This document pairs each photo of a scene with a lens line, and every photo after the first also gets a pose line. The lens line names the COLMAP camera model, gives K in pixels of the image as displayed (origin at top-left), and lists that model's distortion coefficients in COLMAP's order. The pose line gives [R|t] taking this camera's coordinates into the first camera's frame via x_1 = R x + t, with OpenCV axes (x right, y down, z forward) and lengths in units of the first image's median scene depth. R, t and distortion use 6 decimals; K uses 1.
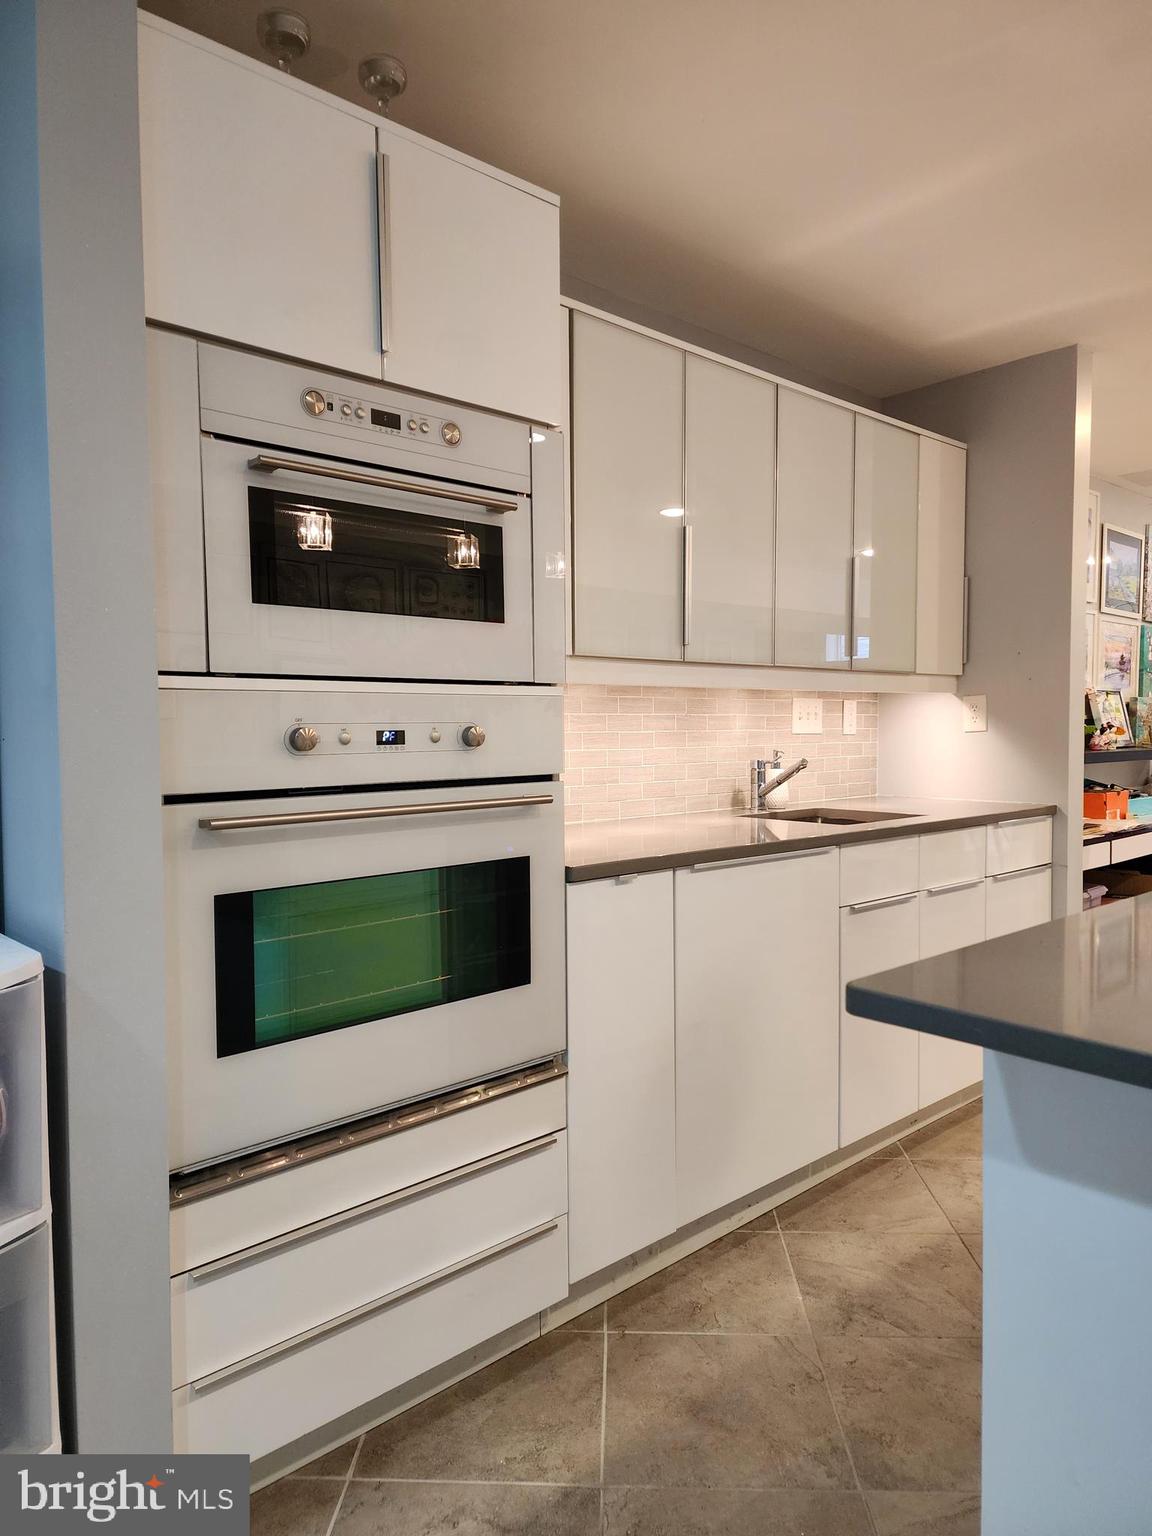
lens RADIAL K [[1028.4, 0, 573.2], [0, 1028.4, 779.5], [0, 0, 1]] dist [0.036835, -0.019254]
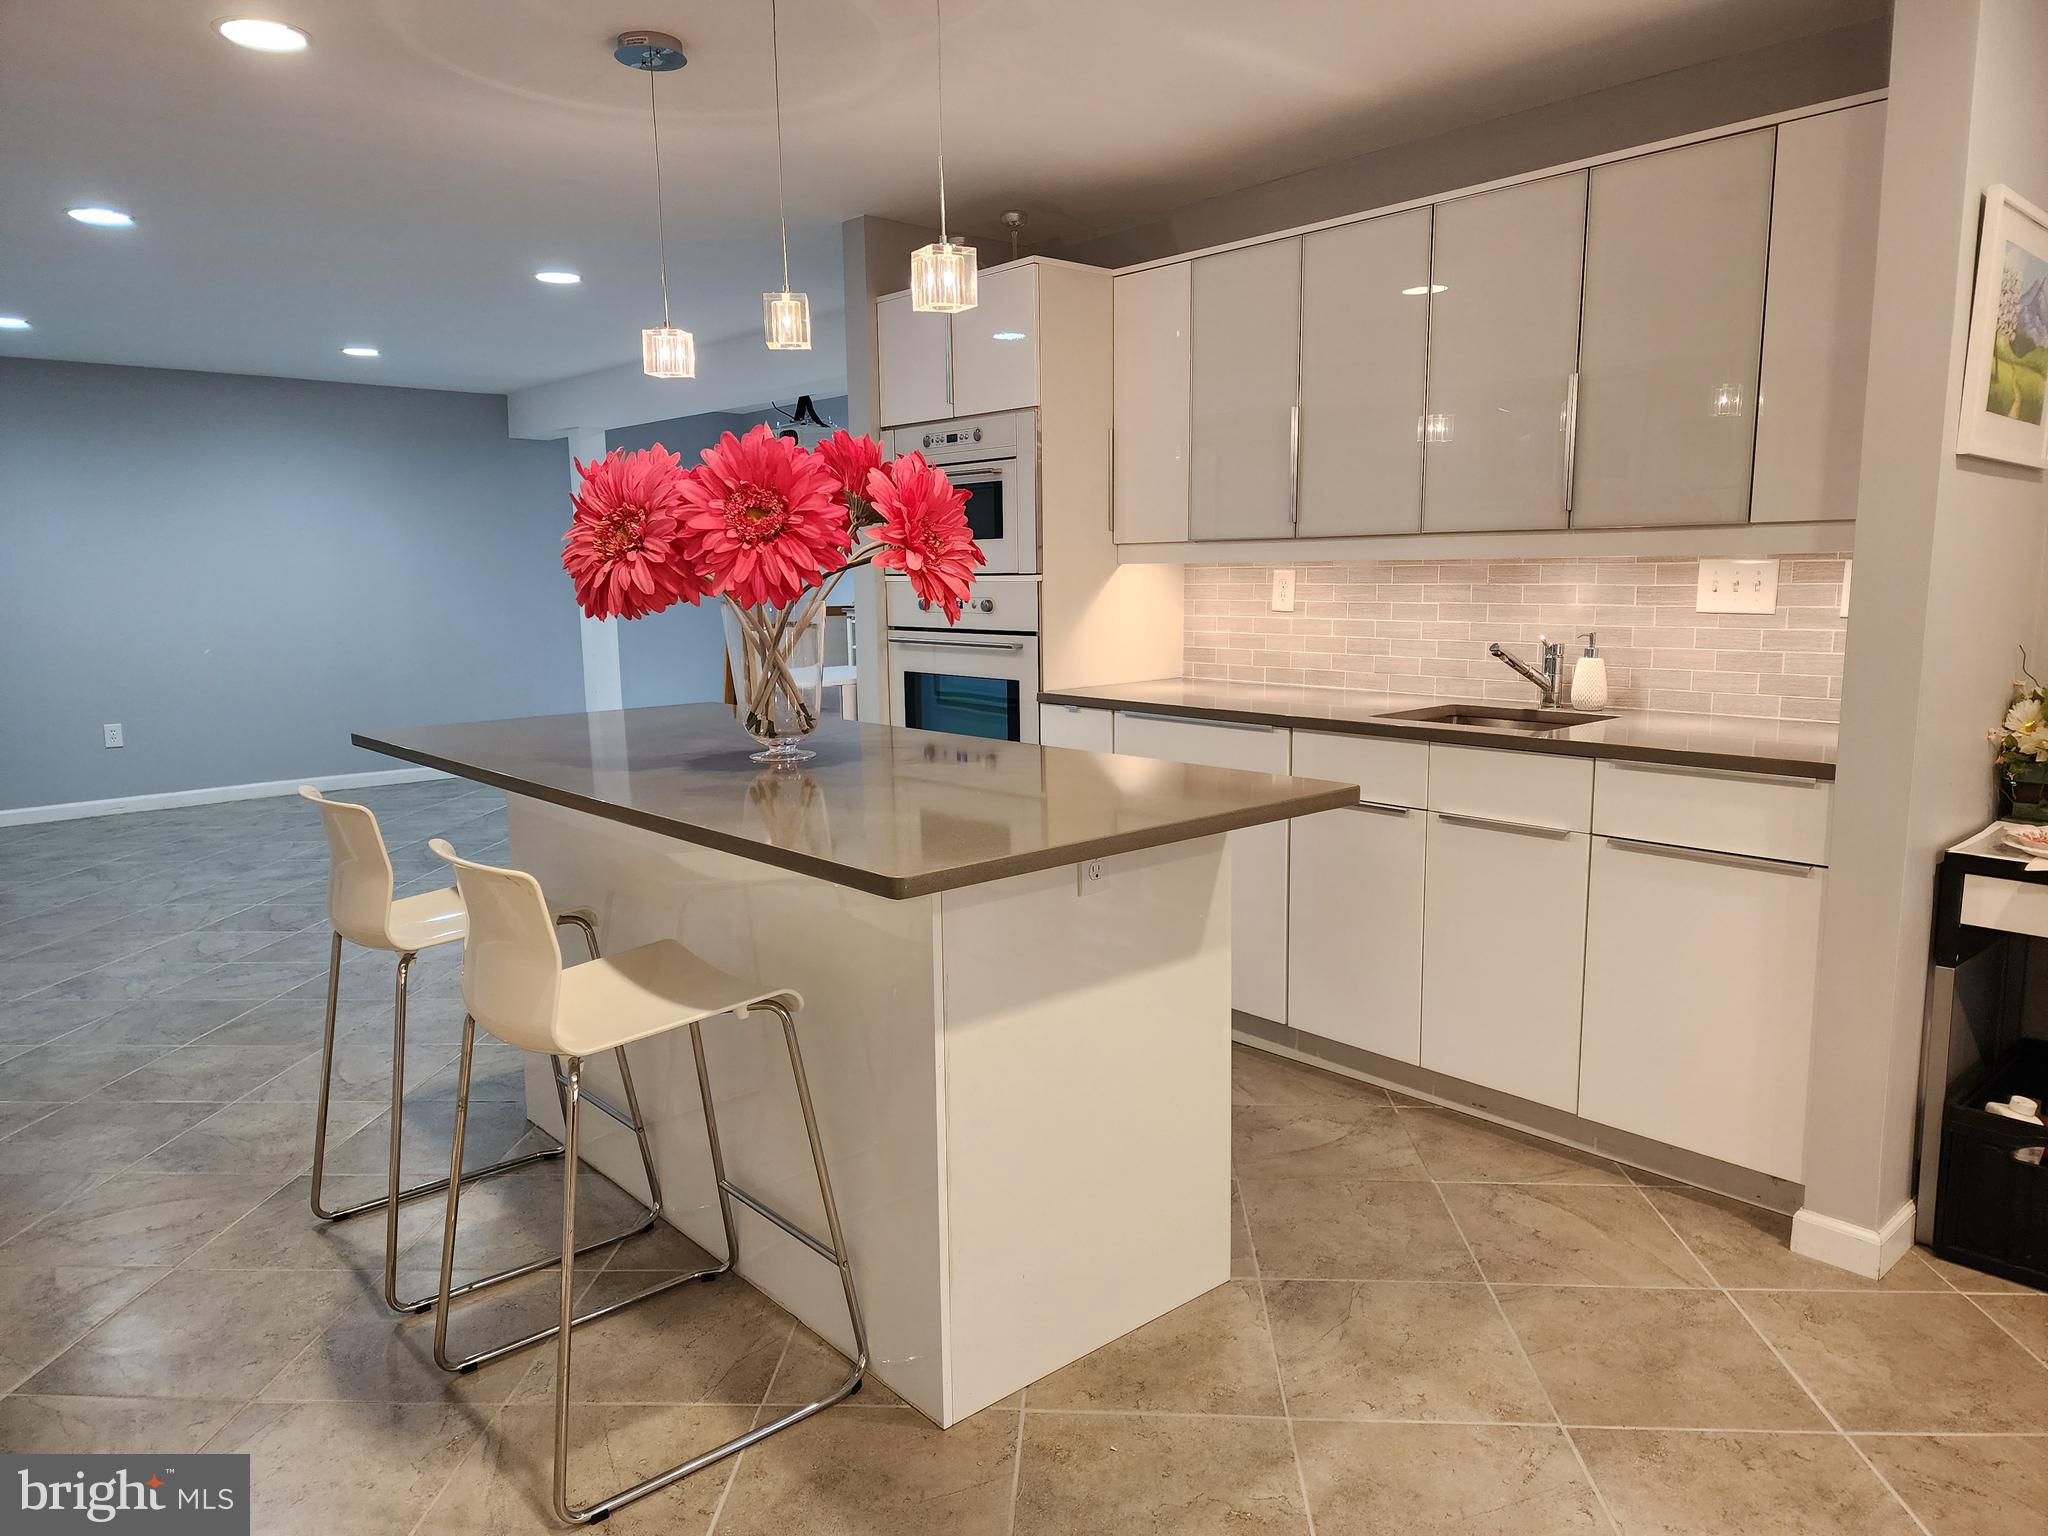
lens RADIAL K [[1371.2, 0, 1019.5], [0, 1371.2, 771.4], [0, 0, 1]] dist [0.036835, -0.019254]
pose [[-0.010715, 0.155121, -0.987837, 1.483306], [-0.038998, 0.987078, 0.155425, -0.083751], [0.999182, 0.040189, -0.004527, 0.705558]]
